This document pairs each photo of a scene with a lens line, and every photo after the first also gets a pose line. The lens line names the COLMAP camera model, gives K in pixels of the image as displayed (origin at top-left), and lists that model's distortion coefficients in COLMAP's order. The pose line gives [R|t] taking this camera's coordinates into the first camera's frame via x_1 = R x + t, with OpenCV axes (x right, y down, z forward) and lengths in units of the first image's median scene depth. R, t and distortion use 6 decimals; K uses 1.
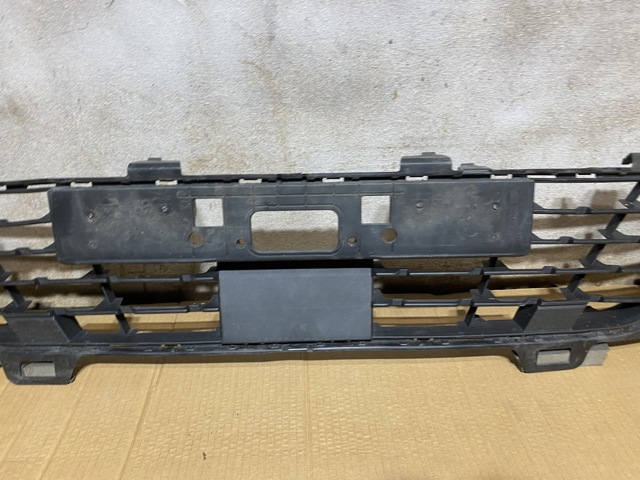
lens RADIAL K [[505.4, 0, 319.3], [0, 505.4, 231.2], [0, 0, 1]] dist [0.017102, -0.024767]
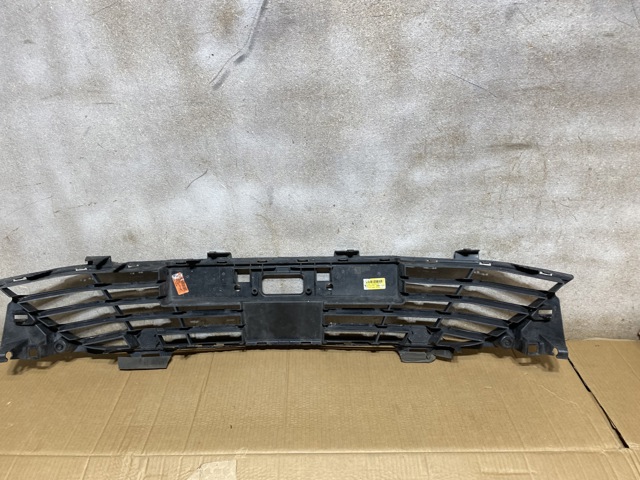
lens RADIAL K [[505.4, 0, 312.4], [0, 505.4, 233.7], [0, 0, 1]] dist [0.017102, -0.024767]
pose [[0.998956, 0.010332, -0.044495, 0.142411], [-0.012931, 0.998203, -0.058513, -0.159325], [0.043810, 0.059027, 0.997295, -0.839862]]
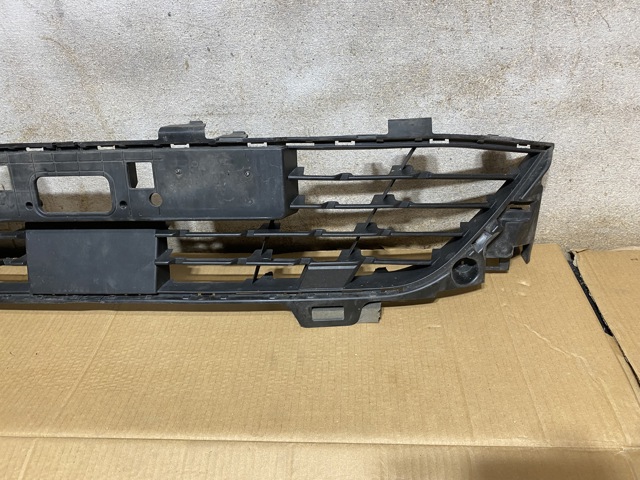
lens RADIAL K [[505.4, 0, 328.2], [0, 505.4, 234.4], [0, 0, 1]] dist [0.017102, -0.024767]
pose [[0.993329, 0.015664, -0.114243, 0.591619], [-0.005554, 0.996080, 0.088286, -0.013653], [0.115178, -0.087062, 0.989522, -0.040895]]
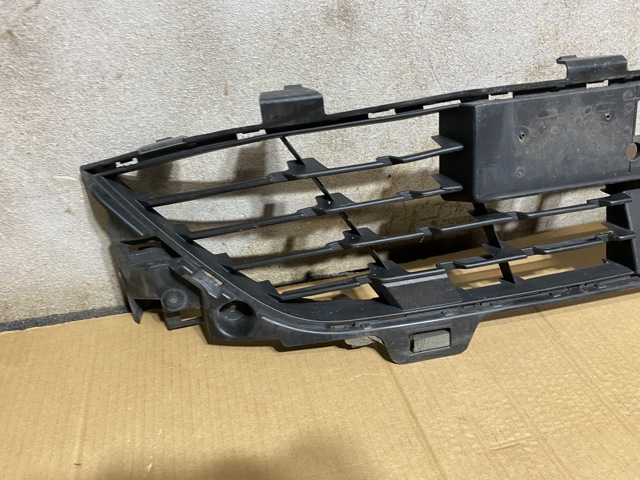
lens RADIAL K [[505.4, 0, 327.3], [0, 505.4, 228.4], [0, 0, 1]] dist [0.017102, -0.024767]
pose [[0.975400, -0.136714, 0.172929, -0.829801], [0.121718, 0.988048, 0.094582, 0.001700], [-0.183793, -0.071207, 0.980382, 0.258879]]
